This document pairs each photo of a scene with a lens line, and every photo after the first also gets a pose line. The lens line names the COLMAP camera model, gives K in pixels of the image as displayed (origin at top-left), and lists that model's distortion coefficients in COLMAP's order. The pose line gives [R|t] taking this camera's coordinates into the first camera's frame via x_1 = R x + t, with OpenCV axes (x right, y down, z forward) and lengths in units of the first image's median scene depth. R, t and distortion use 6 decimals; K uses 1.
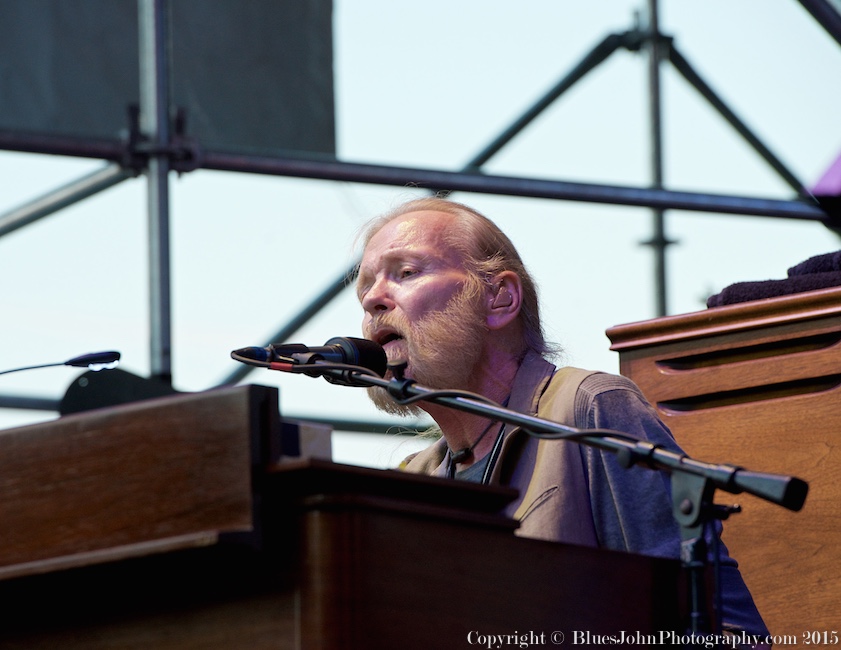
lens RADIAL K [[5008.6, 0, 405.0], [0, 5008.6, 326.2], [0, 0, 1]] dist [1.666932, 4.703498]
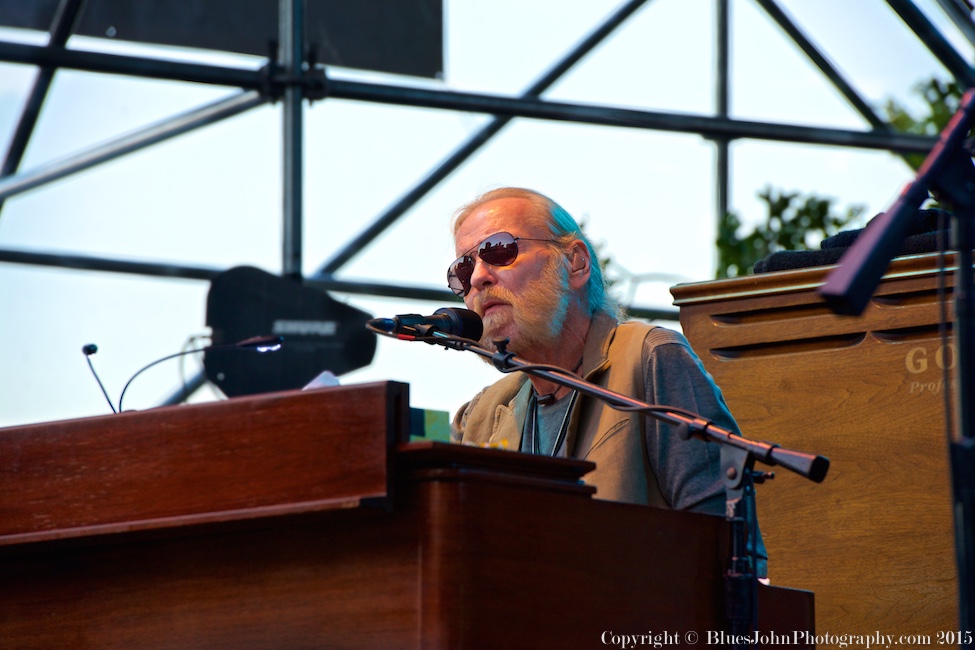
lens RADIAL K [[4674.9, 0, 490.4], [0, 4674.9, 351.7], [0, 0, 1]] dist [1.666048, 3.229546]
pose [[0.999711, 0.023997, 0.001061, -0.004341], [-0.024020, 0.998485, 0.049508, -0.040164], [0.000128, -0.049519, 0.998773, -0.136600]]
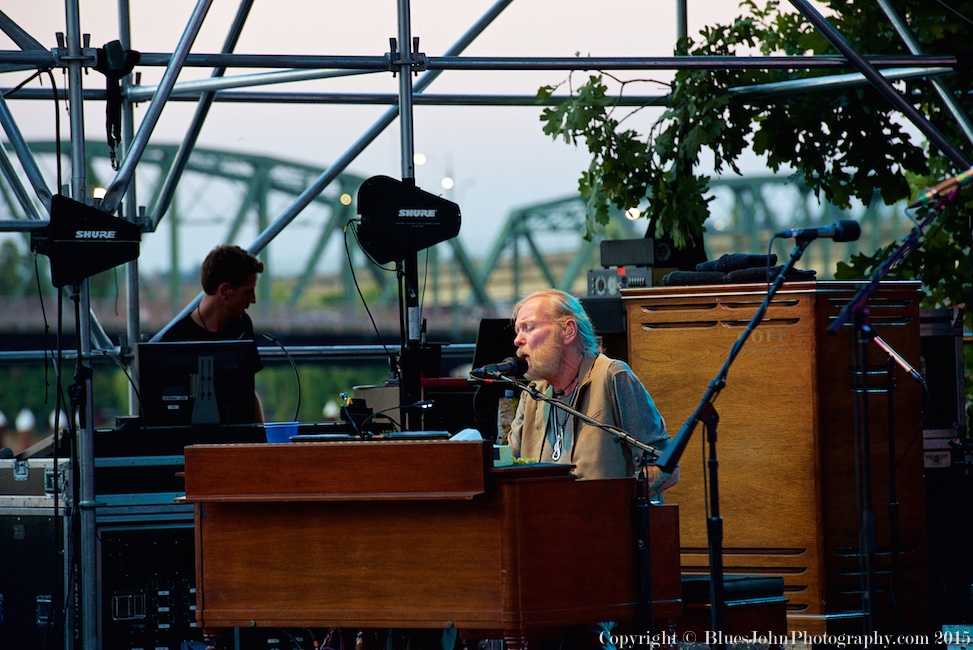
lens RADIAL K [[4665.3, 0, 489.4], [0, 4665.3, 351.6], [0, 0, 1]] dist [1.666048, 3.229546]
pose [[0.999979, -0.000151, -0.006412, -0.007252], [0.001381, 0.981348, 0.192235, -0.403170], [0.006263, -0.192239, 0.981328, -1.183516]]
